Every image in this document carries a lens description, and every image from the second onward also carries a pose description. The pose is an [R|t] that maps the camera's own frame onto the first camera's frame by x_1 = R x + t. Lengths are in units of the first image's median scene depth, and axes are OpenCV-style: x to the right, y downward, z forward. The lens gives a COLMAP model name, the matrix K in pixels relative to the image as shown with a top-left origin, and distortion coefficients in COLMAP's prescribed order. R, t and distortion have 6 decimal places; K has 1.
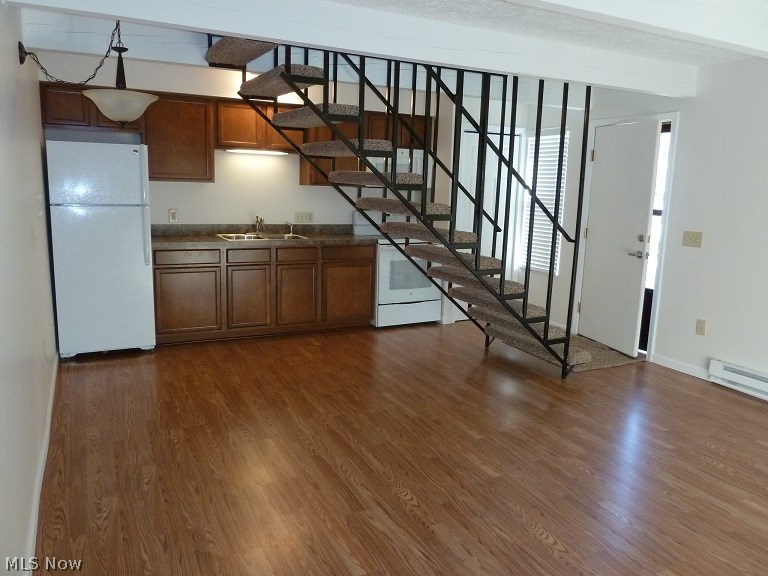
lens RADIAL K [[583.3, 0, 379.6], [0, 583.3, 286.6], [0, 0, 1]] dist [-0.027615, 0.010759]
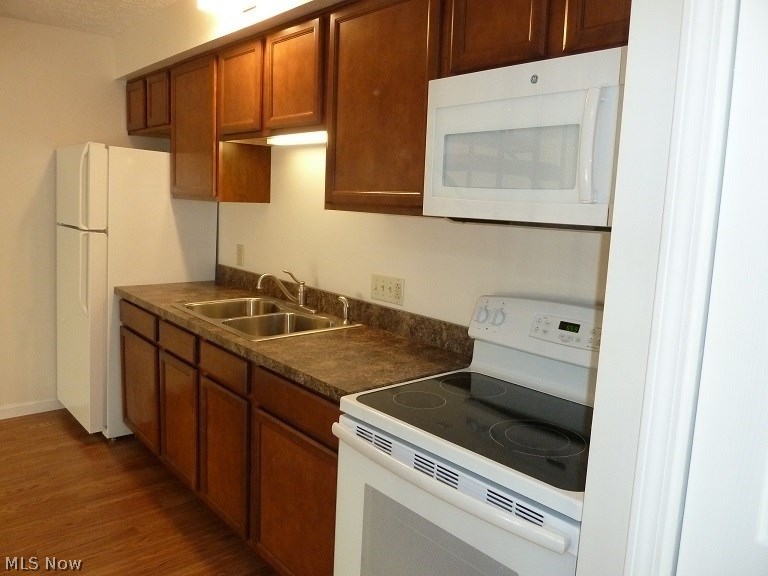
lens RADIAL K [[583.3, 0, 379.6], [0, 583.3, 286.6], [0, 0, 1]] dist [-0.027615, 0.010759]
pose [[0.239362, 0.124265, -0.962945, 0.337989], [-0.198339, 0.977121, 0.076793, -0.193852], [0.950456, 0.172608, 0.258532, 1.137845]]
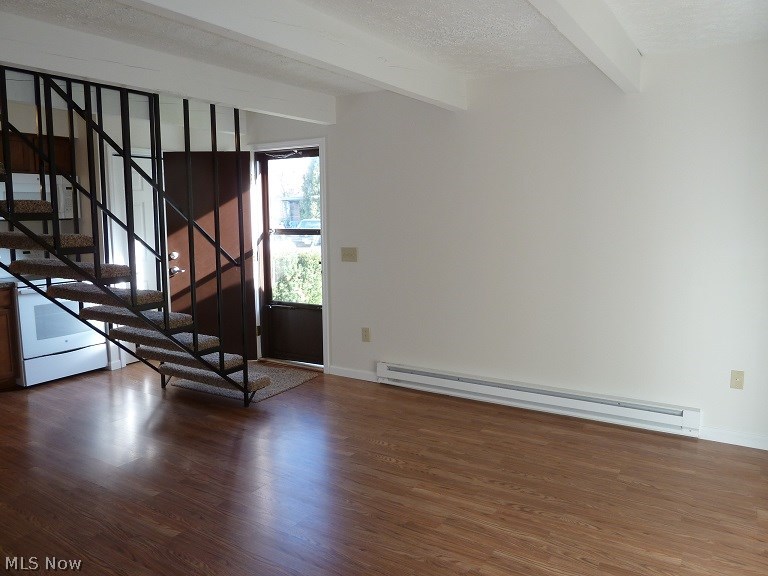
lens RADIAL K [[583.3, 0, 379.6], [0, 583.3, 286.6], [0, 0, 1]] dist [-0.027615, 0.010759]
pose [[0.860987, -0.097645, 0.499166, 0.041997], [0.121788, 0.992428, -0.015933, 0.001733], [-0.493830, 0.074510, 0.866360, 0.034351]]
